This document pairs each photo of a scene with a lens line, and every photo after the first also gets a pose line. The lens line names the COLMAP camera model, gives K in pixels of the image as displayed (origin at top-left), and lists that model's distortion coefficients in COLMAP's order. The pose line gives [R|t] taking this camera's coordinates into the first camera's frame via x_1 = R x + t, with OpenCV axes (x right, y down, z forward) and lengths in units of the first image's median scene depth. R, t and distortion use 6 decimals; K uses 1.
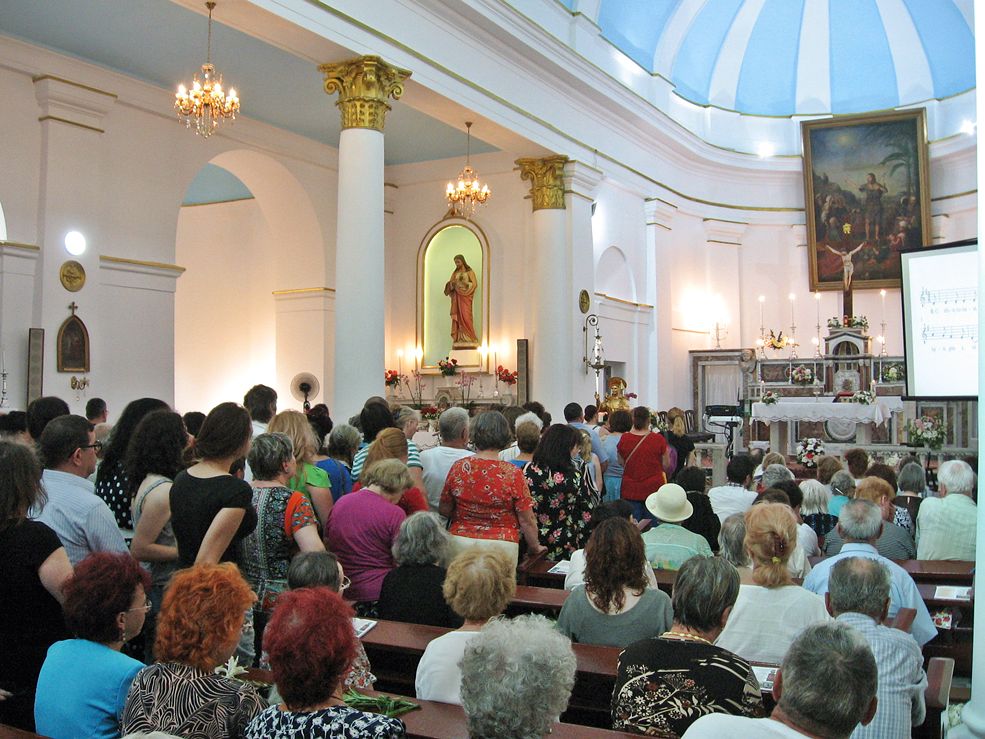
lens RADIAL K [[1035.5, 0, 489.7], [0, 1035.5, 370.6], [0, 0, 1]] dist [-0.112062, 0.000000]
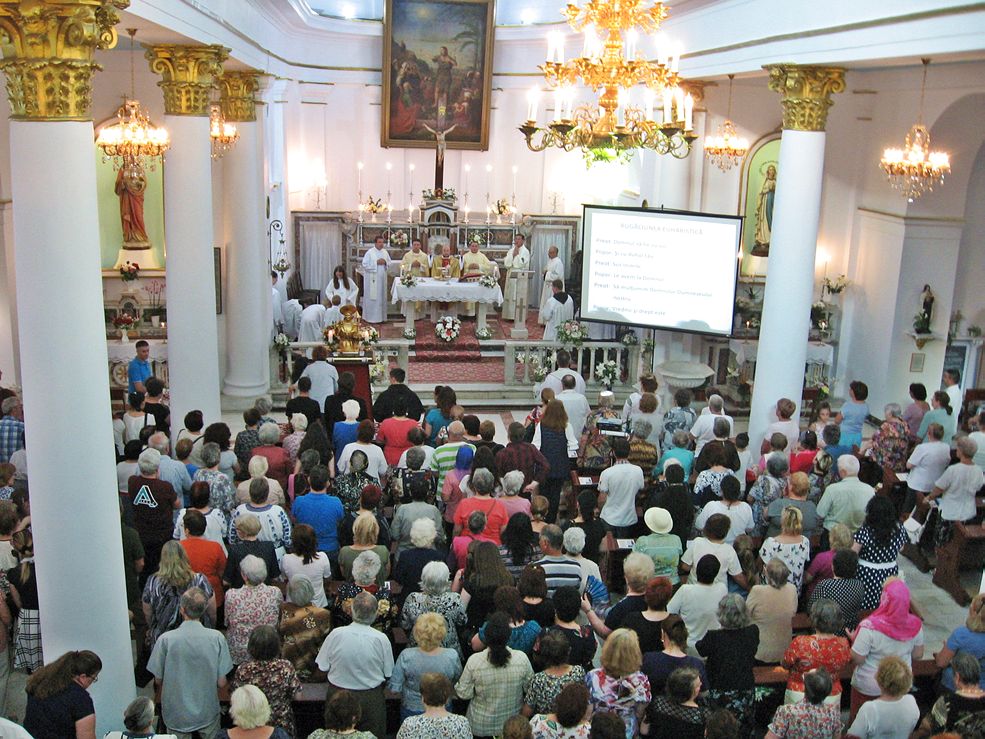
lens RADIAL K [[1035.5, 0, 472.8], [0, 1035.5, 359.7], [0, 0, 1]] dist [-0.112062, 0.000000]
pose [[0.815018, -0.113852, 0.568140, -0.331363], [-0.046854, 0.964346, 0.260463, -0.188614], [-0.577538, -0.238901, 0.780625, 0.025746]]
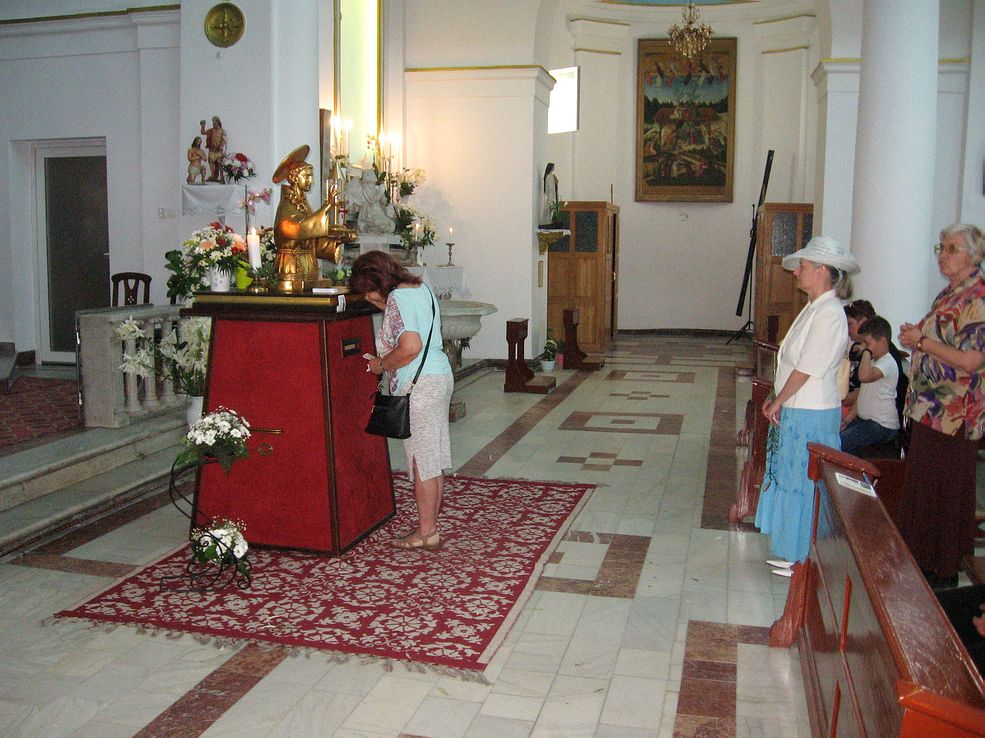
lens RADIAL K [[1035.5, 0, 463.2], [0, 1035.5, 373.2], [0, 0, 1]] dist [-0.112062, 0.000000]
pose [[-0.279899, -0.127551, 0.951518, -0.116960], [-0.041508, 0.991816, 0.120743, 0.031001], [-0.959132, -0.005700, -0.282903, 0.793830]]
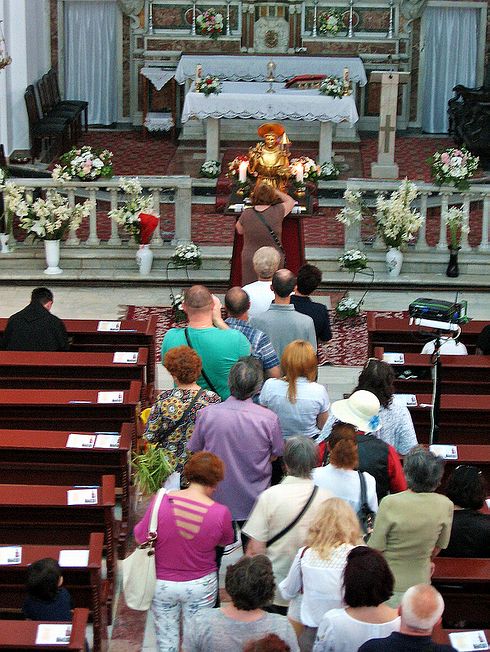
lens RADIAL K [[1564.2, 0, 242.7], [0, 1564.2, 324.4], [0, 0, 1]] dist [-0.080840, 0.000000]
pose [[0.878615, -0.130845, 0.459255, -0.236563], [-0.029646, 0.944928, 0.325934, -0.172322], [-0.476610, -0.299986, 0.826348, 0.009323]]
